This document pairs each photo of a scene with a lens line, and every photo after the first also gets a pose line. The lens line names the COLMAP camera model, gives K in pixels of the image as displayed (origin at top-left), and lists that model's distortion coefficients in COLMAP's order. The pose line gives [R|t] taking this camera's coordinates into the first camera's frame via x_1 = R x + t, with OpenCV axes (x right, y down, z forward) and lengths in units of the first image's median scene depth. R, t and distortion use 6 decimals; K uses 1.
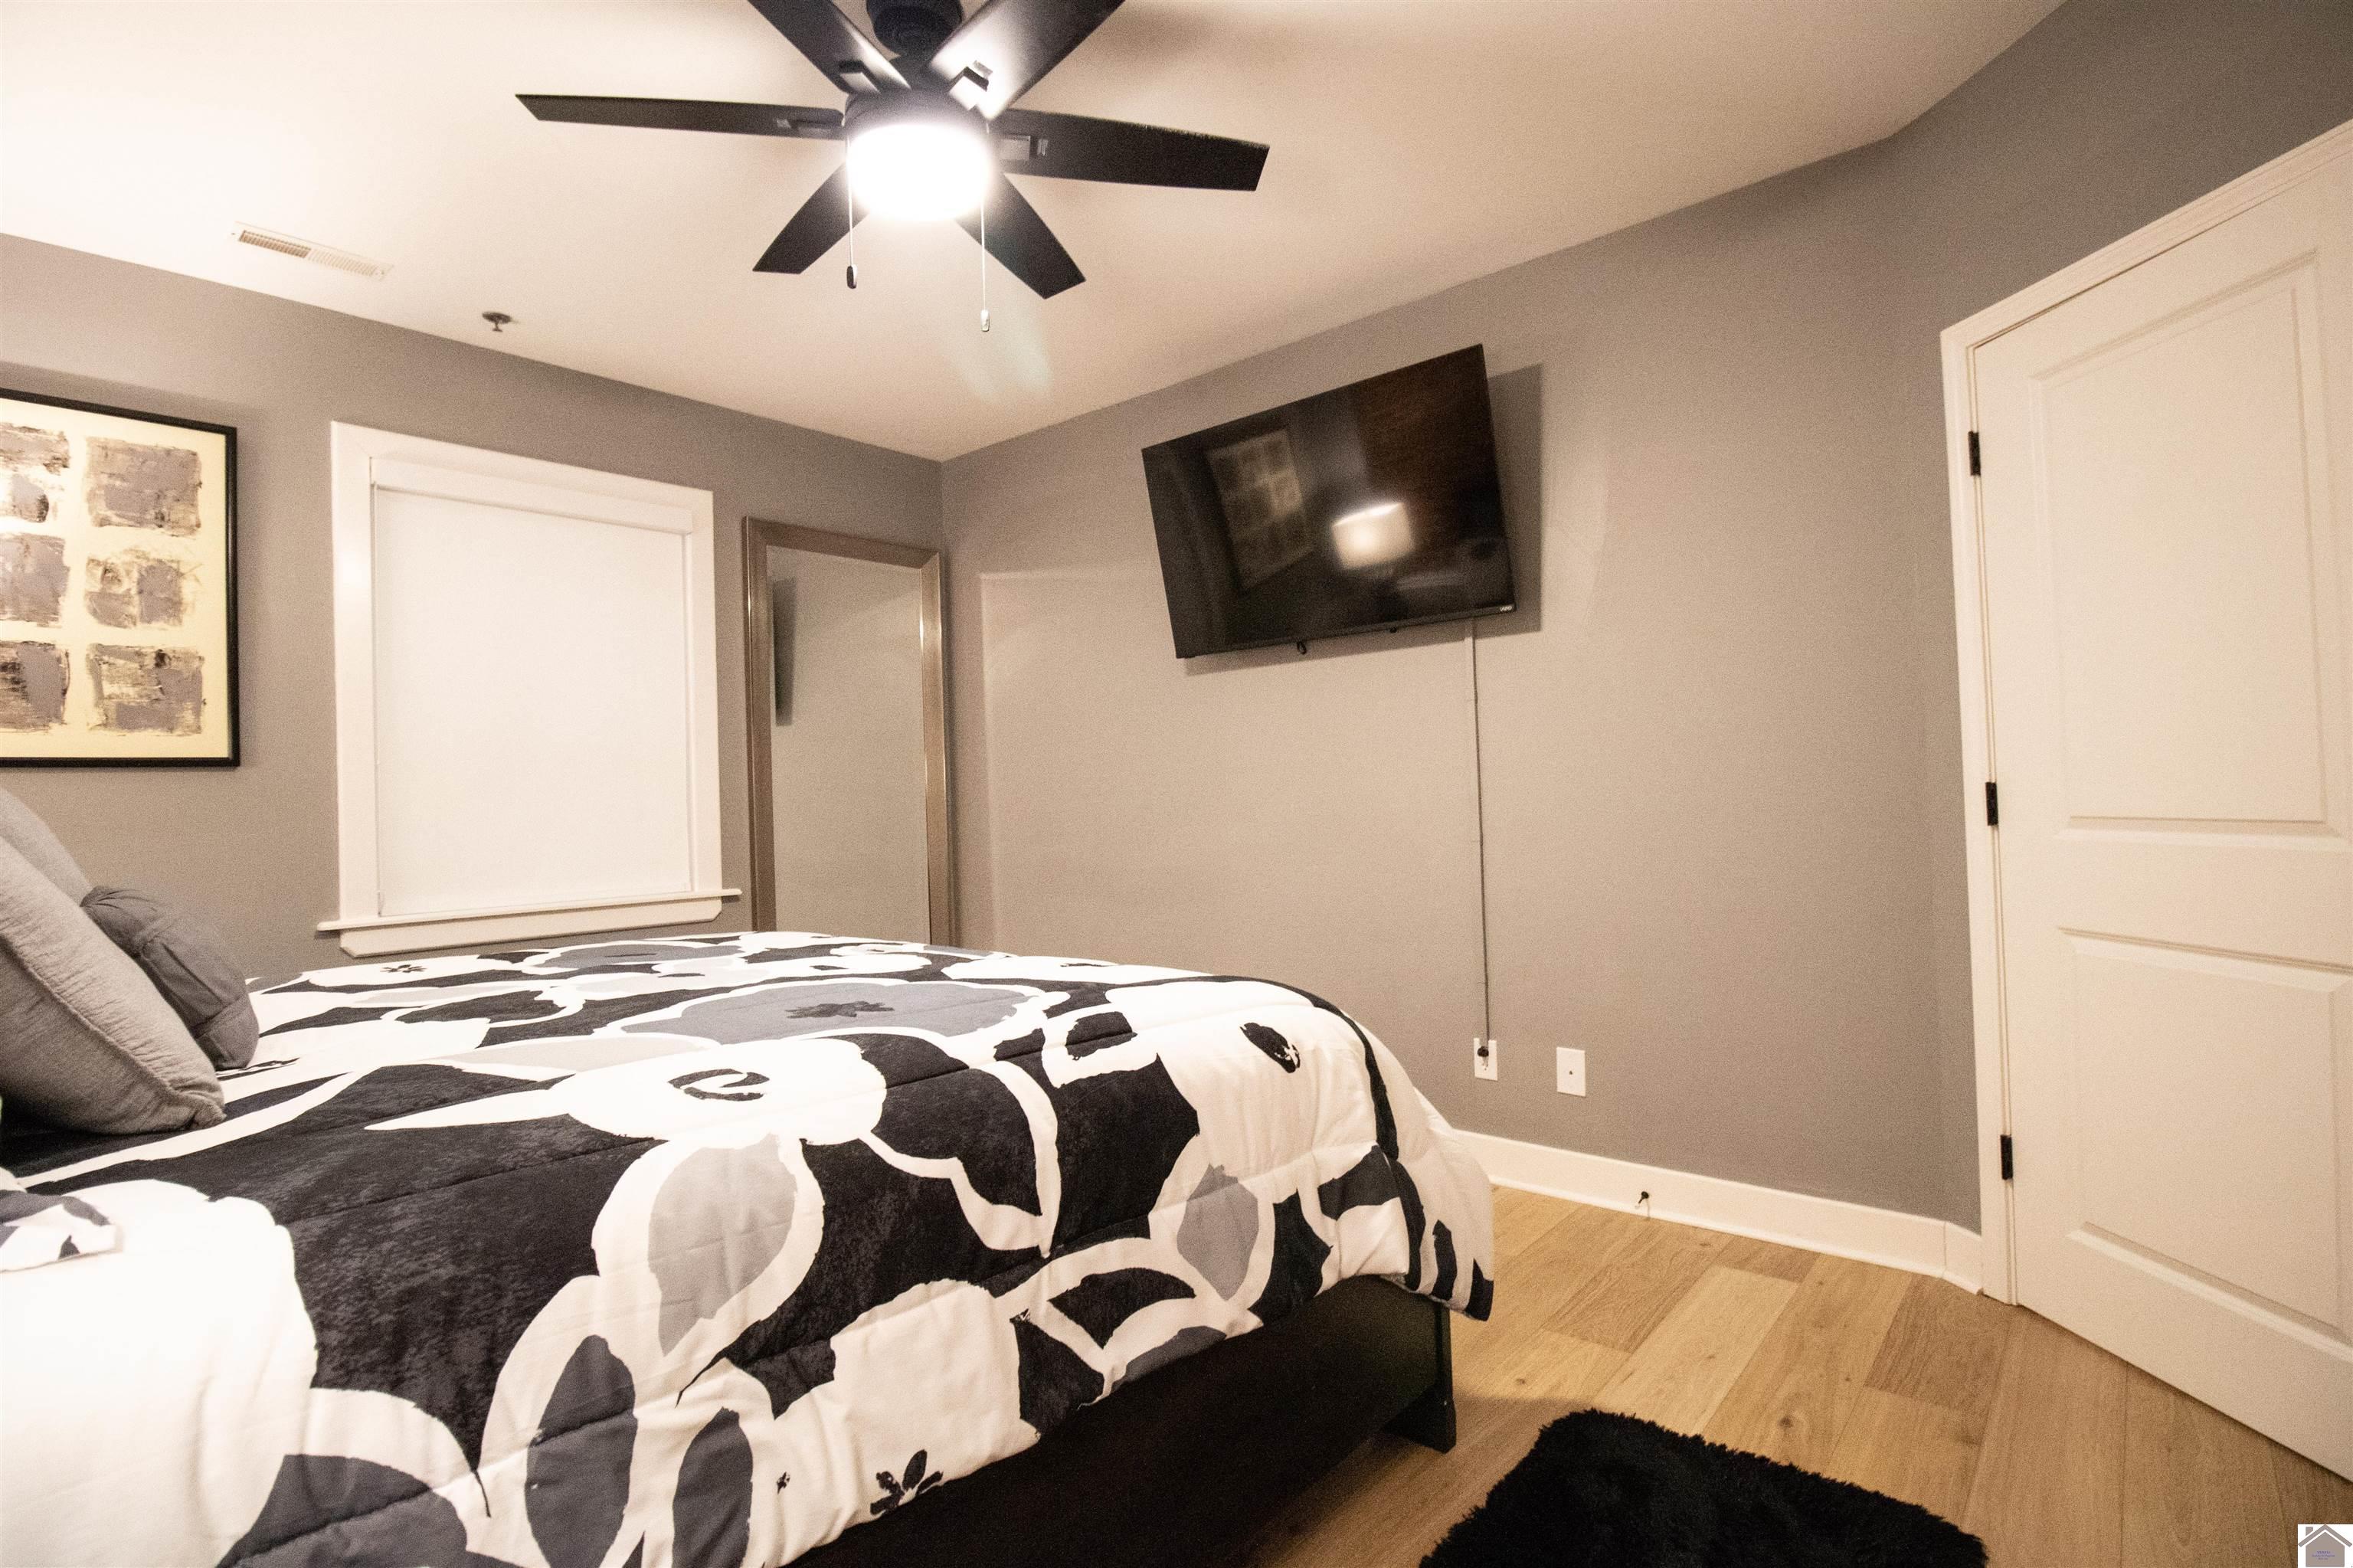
lens RADIAL K [[1085.4, 0, 1188.8], [0, 1085.4, 784.3], [0, 0, 1]] dist [-0.004011, -0.010295]
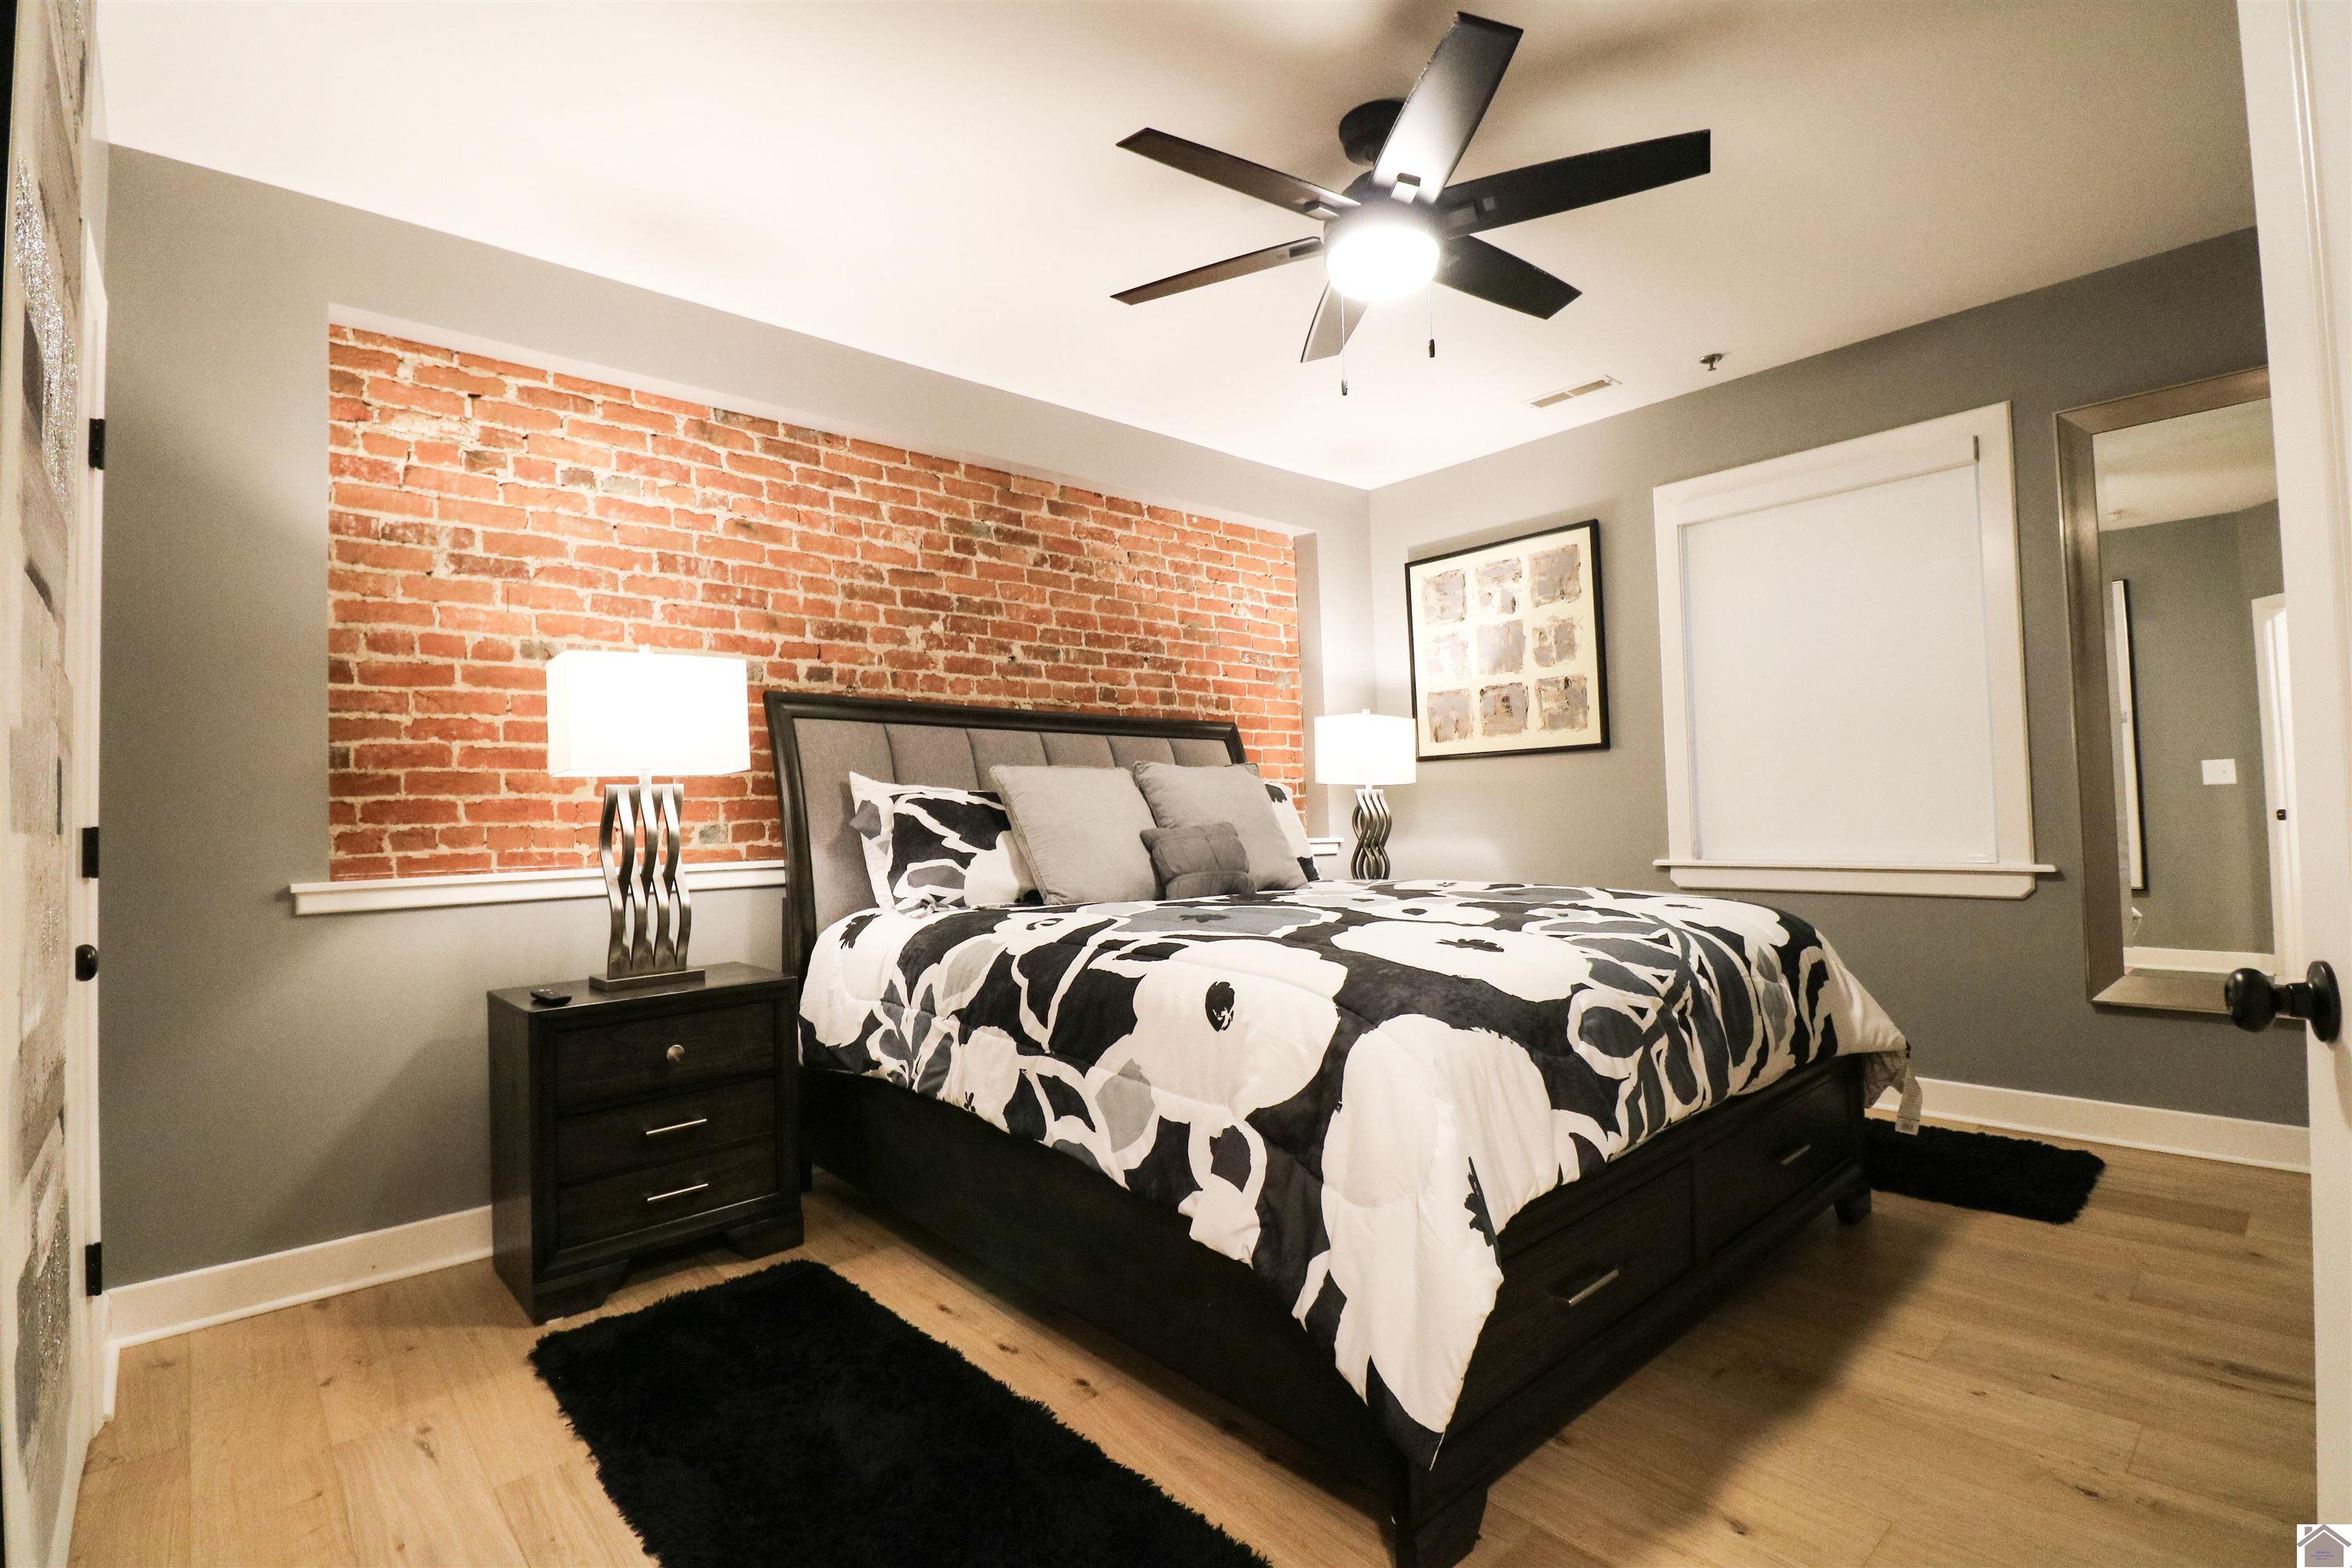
lens RADIAL K [[1084.9, 0, 1182.5], [0, 1084.9, 784.0], [0, 0, 1]] dist [-0.004011, -0.010295]
pose [[-0.112641, 0.007055, -0.993611, 0.705908], [0.046525, 0.998915, 0.001818, 0.001999], [0.992546, -0.046023, -0.112847, 0.635094]]
